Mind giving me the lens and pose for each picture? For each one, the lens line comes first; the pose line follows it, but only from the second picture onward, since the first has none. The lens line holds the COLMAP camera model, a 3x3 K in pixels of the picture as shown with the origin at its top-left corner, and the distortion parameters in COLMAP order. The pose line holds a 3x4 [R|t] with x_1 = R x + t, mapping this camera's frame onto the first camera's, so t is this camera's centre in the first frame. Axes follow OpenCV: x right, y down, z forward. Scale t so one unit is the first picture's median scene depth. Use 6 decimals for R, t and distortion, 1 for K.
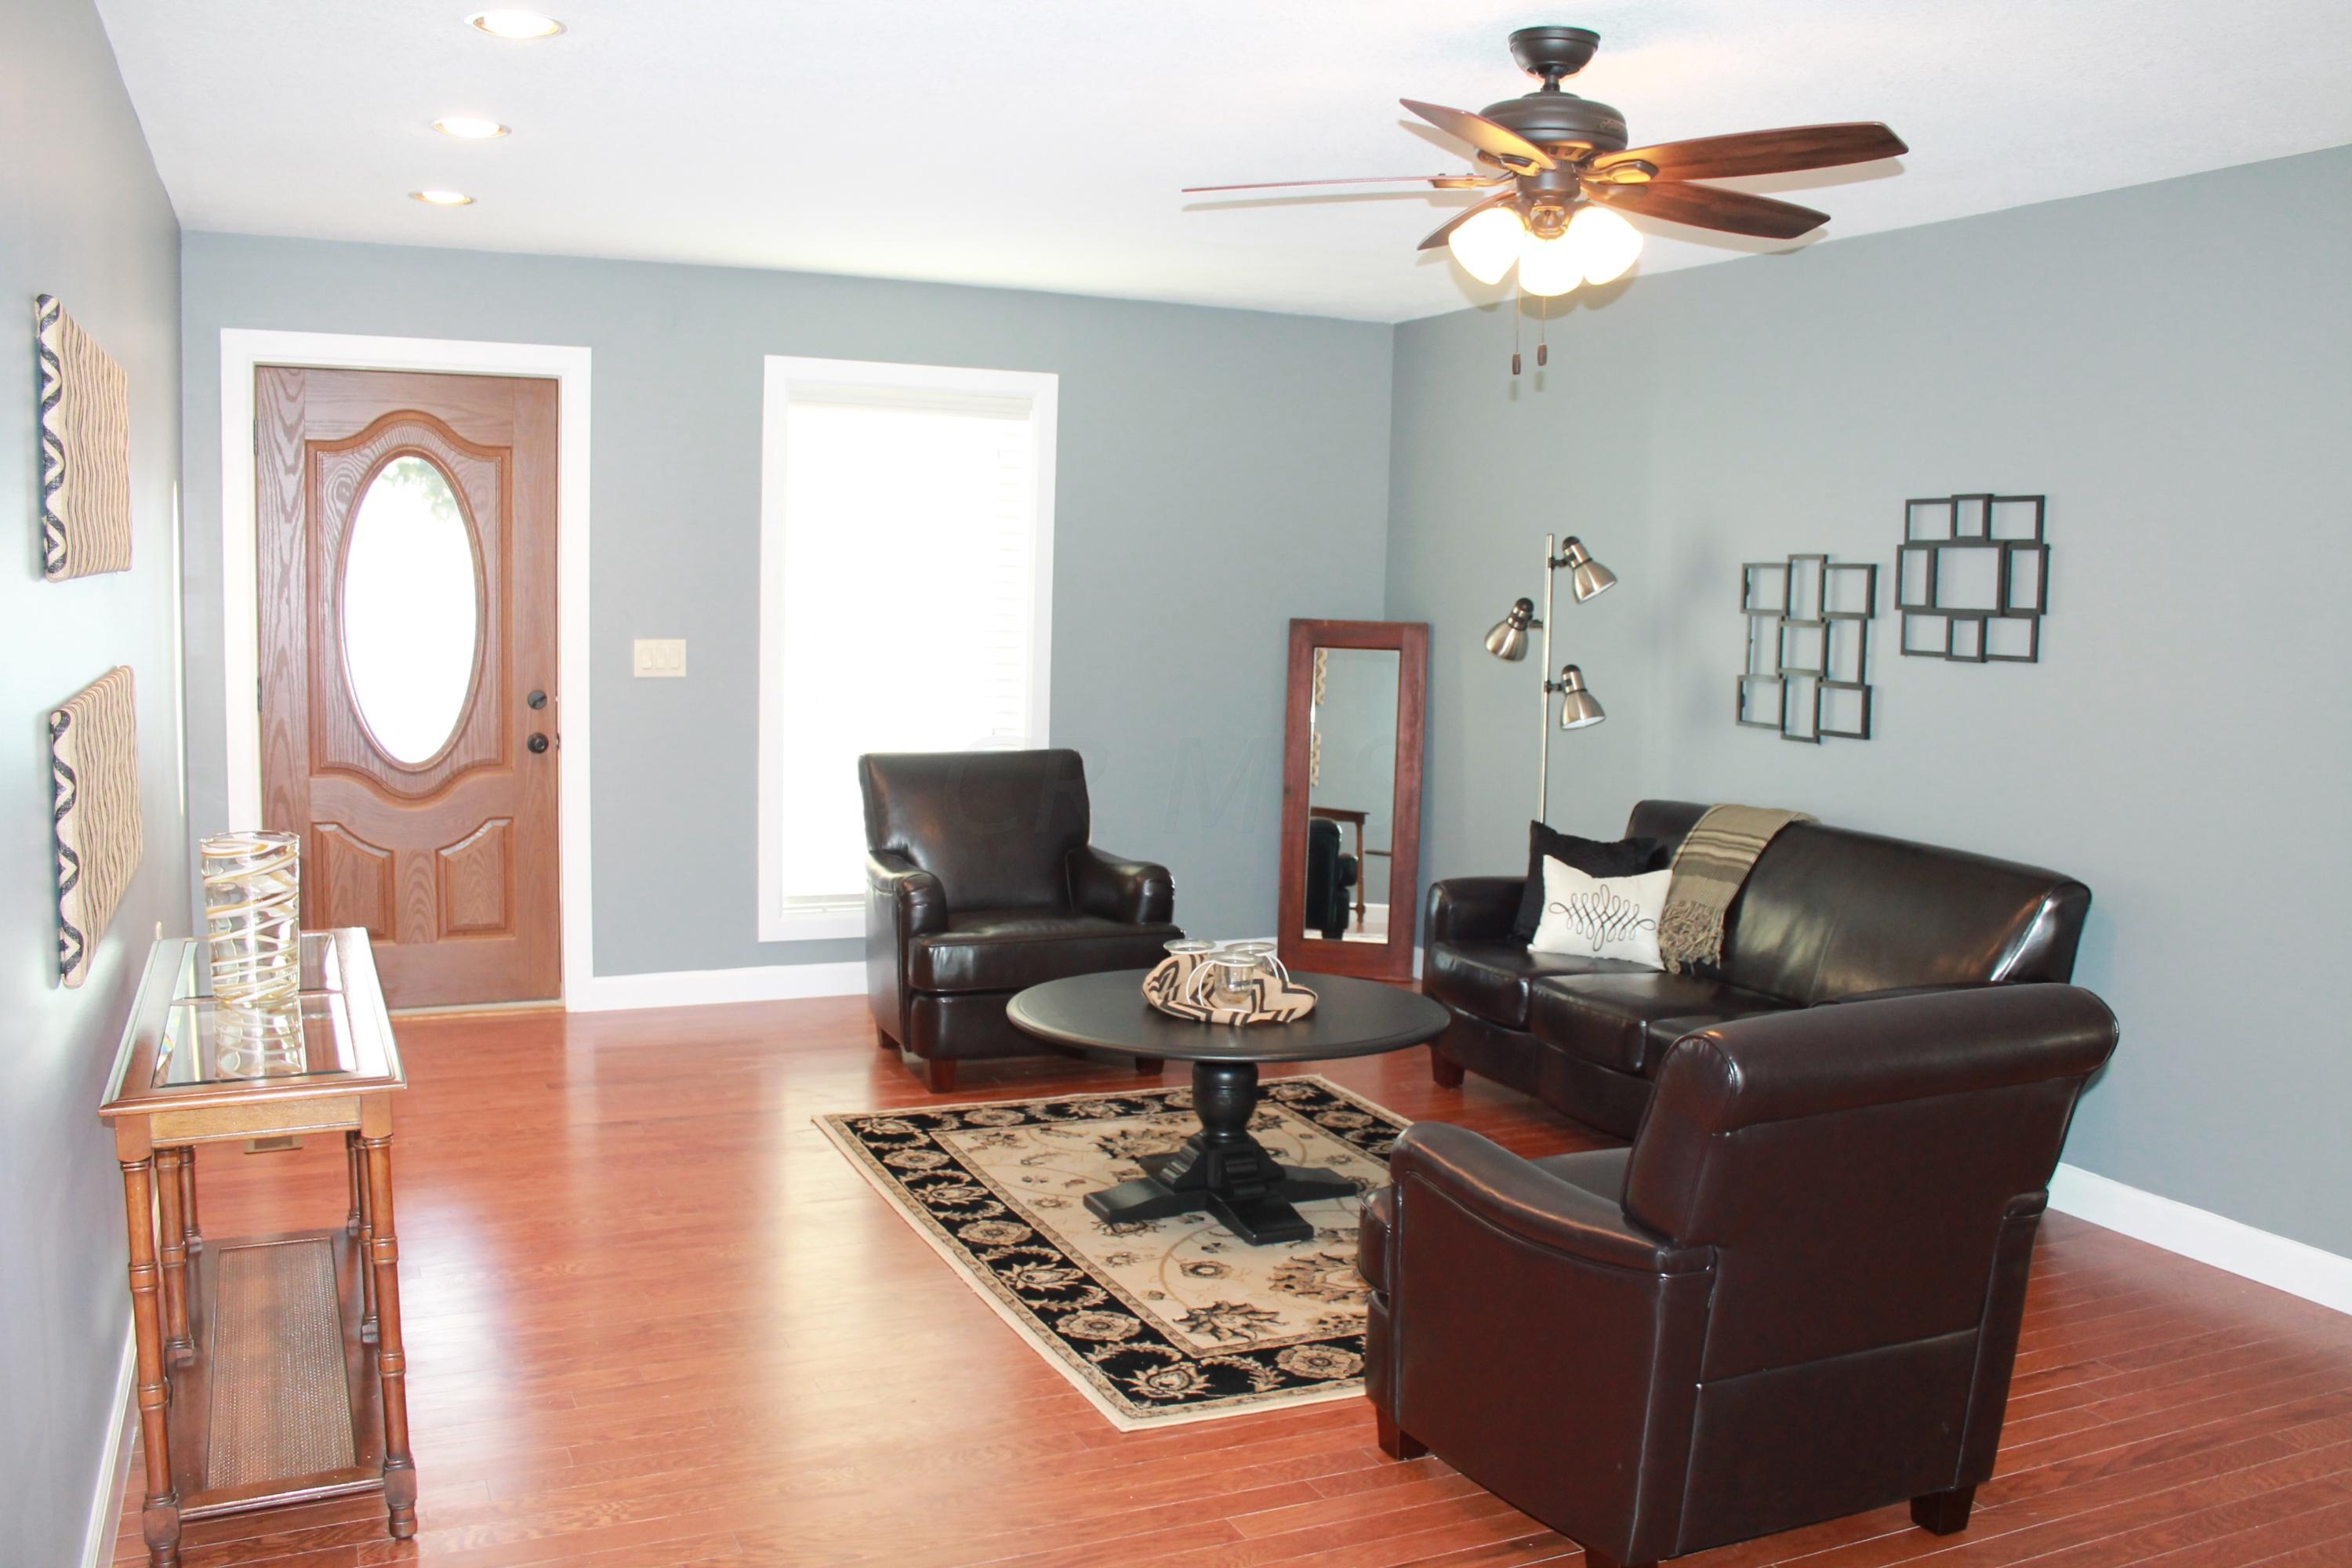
lens RADIAL K [[2066.7, 0, 1176.0], [0, 2066.7, 784.0], [0, 0, 1]] dist [-0.012813, -0.004141]
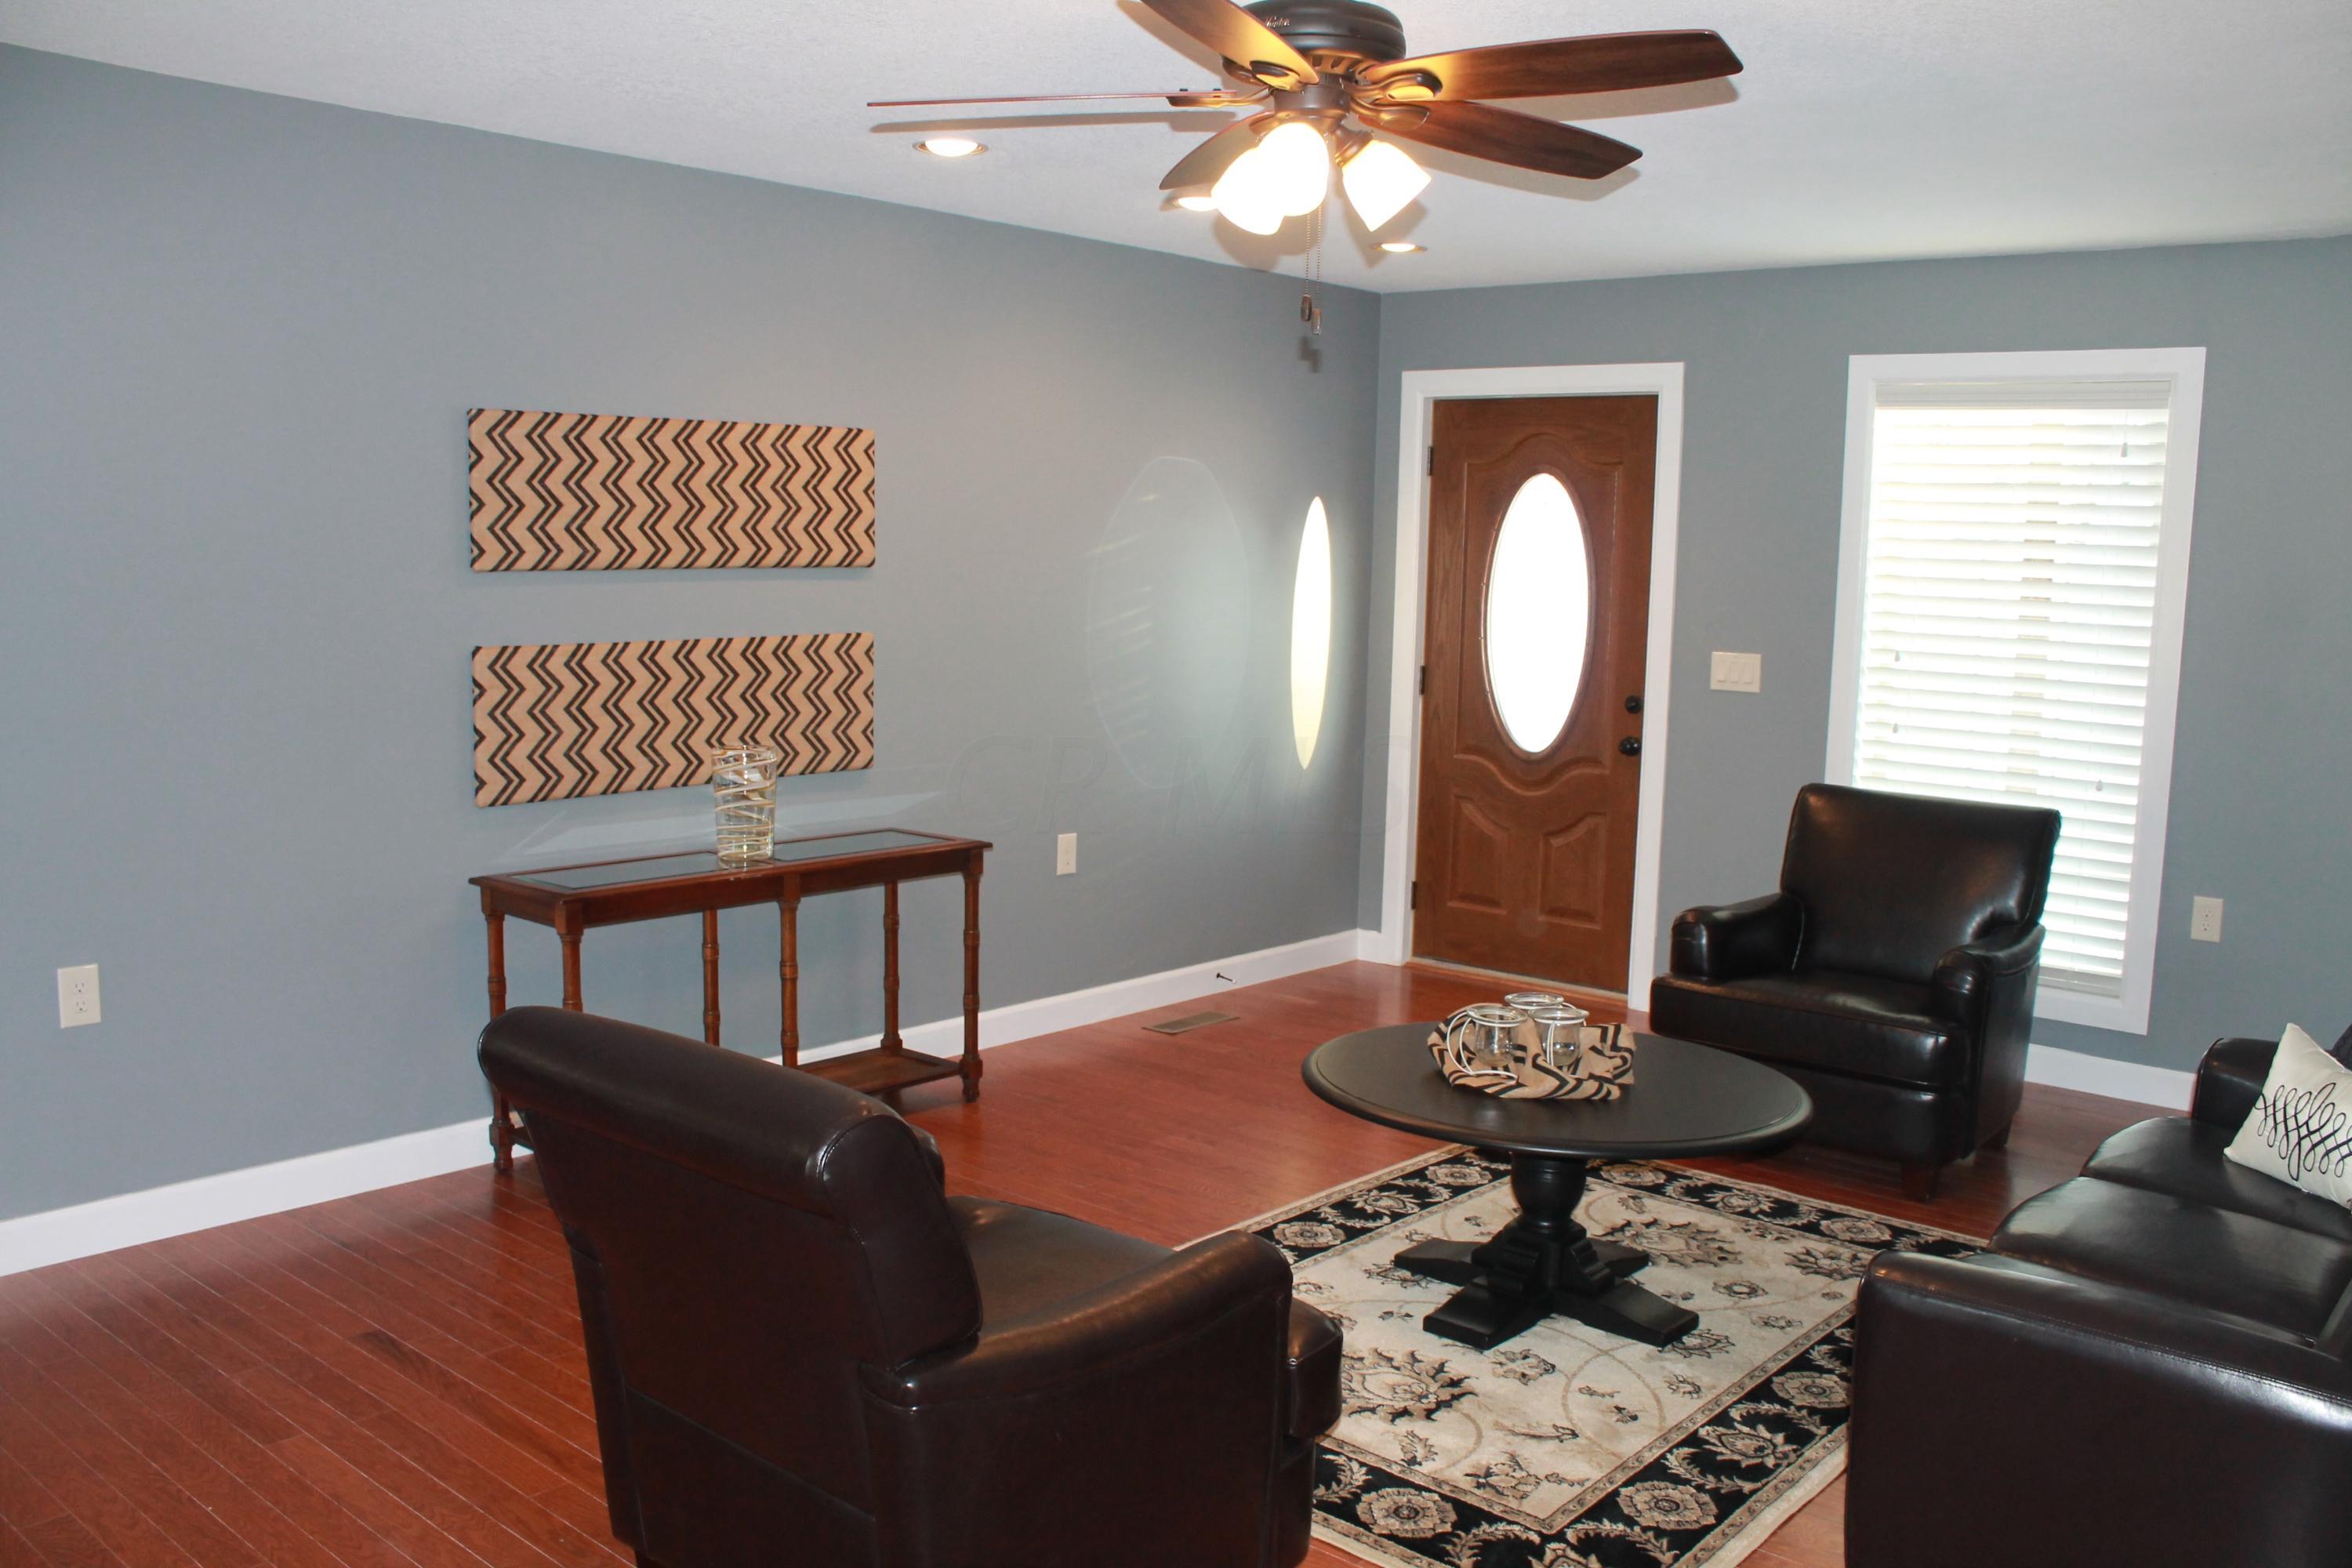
lens RADIAL K [[2066.7, 0, 1176.0], [0, 2066.7, 784.0], [0, 0, 1]] dist [-0.012813, -0.004141]
pose [[0.453869, 0.102789, -0.885120, 0.544330], [-0.113121, 0.991934, 0.057187, -0.036612], [0.883859, 0.074170, 0.461835, 0.336463]]
